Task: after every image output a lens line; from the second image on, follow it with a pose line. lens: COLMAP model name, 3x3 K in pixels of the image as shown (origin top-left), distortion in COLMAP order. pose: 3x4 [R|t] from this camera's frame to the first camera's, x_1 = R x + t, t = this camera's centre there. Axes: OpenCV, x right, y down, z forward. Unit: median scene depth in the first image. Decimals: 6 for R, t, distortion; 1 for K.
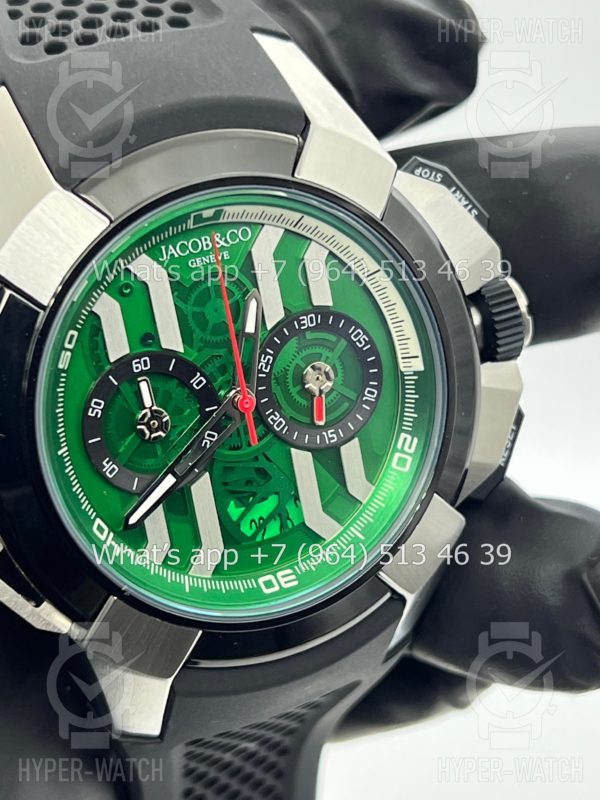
lens RADIAL K [[1852.9, 0, 293.7], [0, 1852.9, 397.1], [0, 0, 1]] dist [0.214582, 0.000000]
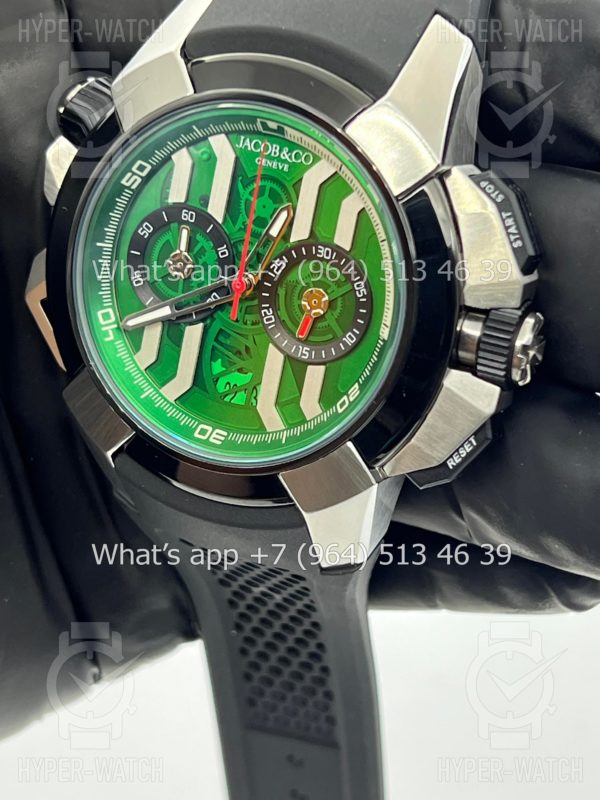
lens RADIAL K [[1852.9, 0, 295.3], [0, 1852.9, 401.3], [0, 0, 1]] dist [0.214582, 0.000000]
pose [[0.629688, 0.478393, -0.612073, 0.755766], [-0.459766, 0.864584, 0.202757, -0.188643], [0.626186, 0.153737, 0.764367, 0.117863]]
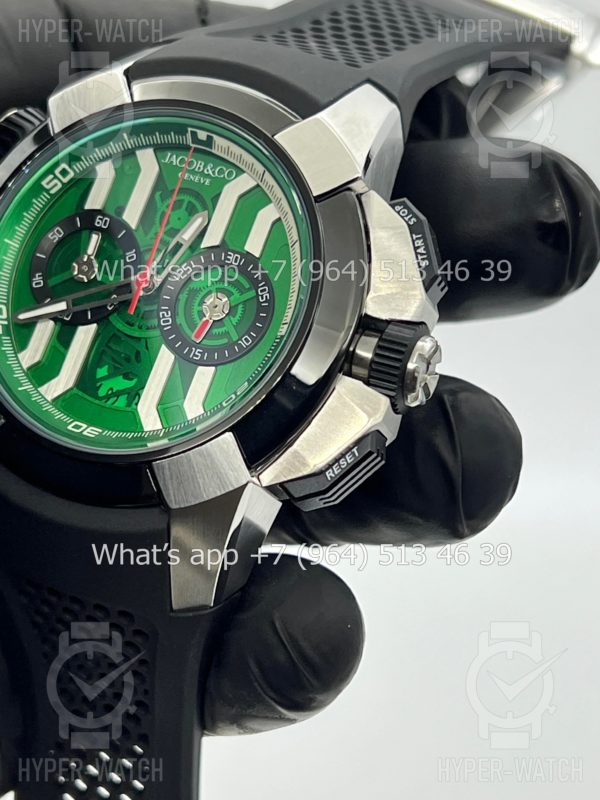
lens RADIAL K [[1852.9, 0, 297.9], [0, 1852.9, 399.6], [0, 0, 1]] dist [0.214582, 0.000000]
pose [[0.627733, 0.313650, -0.712443, 0.898896], [-0.592760, 0.785842, -0.176318, 0.211805], [0.504565, 0.532988, 0.679218, 0.277402]]
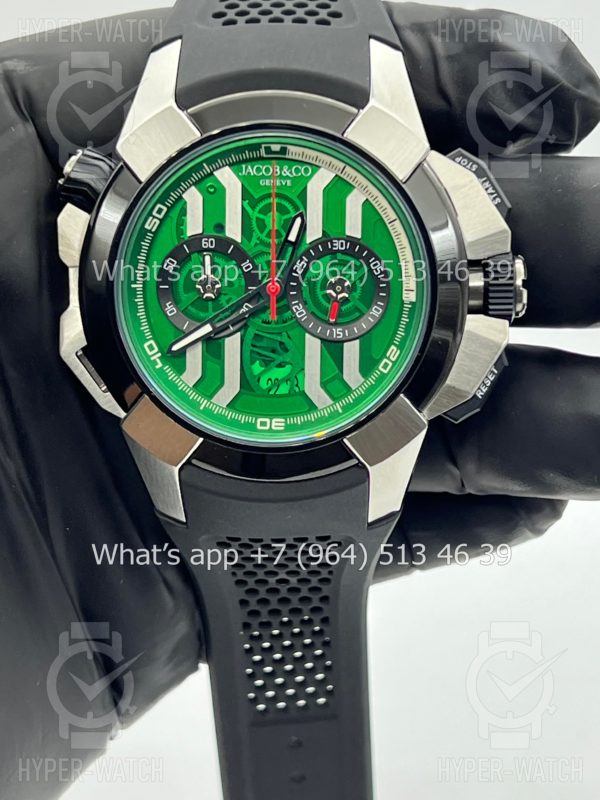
lens RADIAL K [[1852.9, 0, 300.8], [0, 1852.9, 403.5], [0, 0, 1]] dist [0.214582, 0.000000]
pose [[0.892381, 0.238443, -0.383146, 0.538090], [-0.263943, 0.964428, -0.014556, 0.099787], [0.366046, 0.114118, 0.923573, -0.261195]]
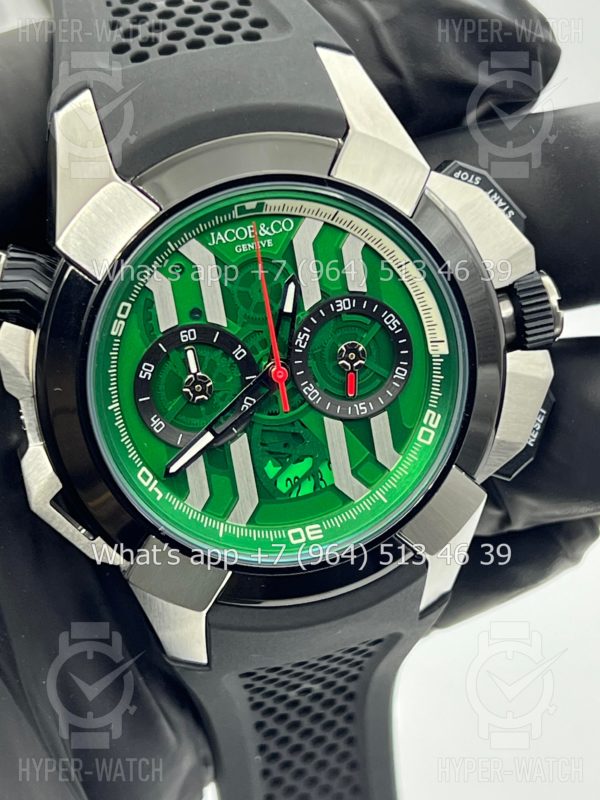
lens RADIAL K [[1852.9, 0, 296.2], [0, 1852.9, 394.4], [0, 0, 1]] dist [0.214582, 0.000000]
pose [[0.981138, 0.054746, -0.185395, 0.192219], [-0.054250, 0.998497, 0.007751, 0.006223], [0.185541, 0.002453, 0.982633, -0.109116]]
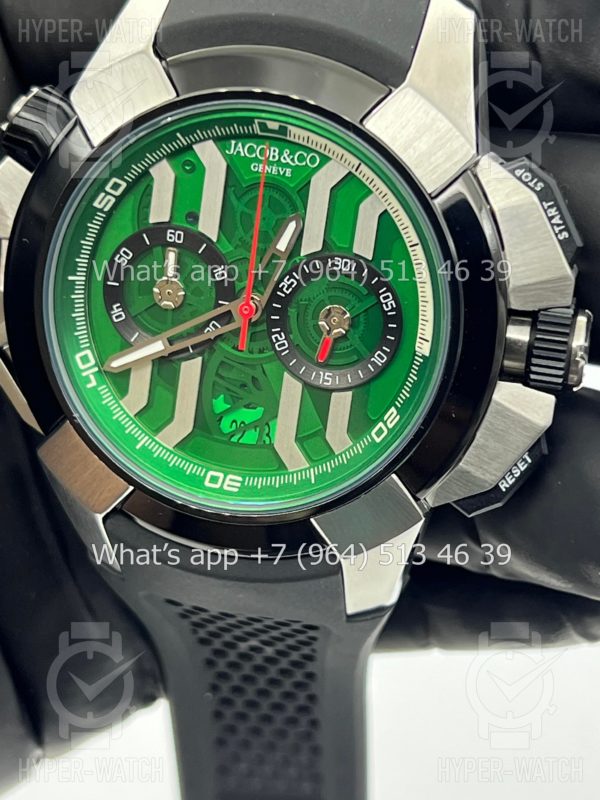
lens RADIAL K [[1852.9, 0, 299.5], [0, 1852.9, 393.4], [0, 0, 1]] dist [0.214582, 0.000000]
pose [[0.775356, 0.405196, -0.484396, 0.518934], [-0.397809, 0.909092, 0.123693, -0.094153], [0.490480, 0.096790, 0.866061, 0.107976]]
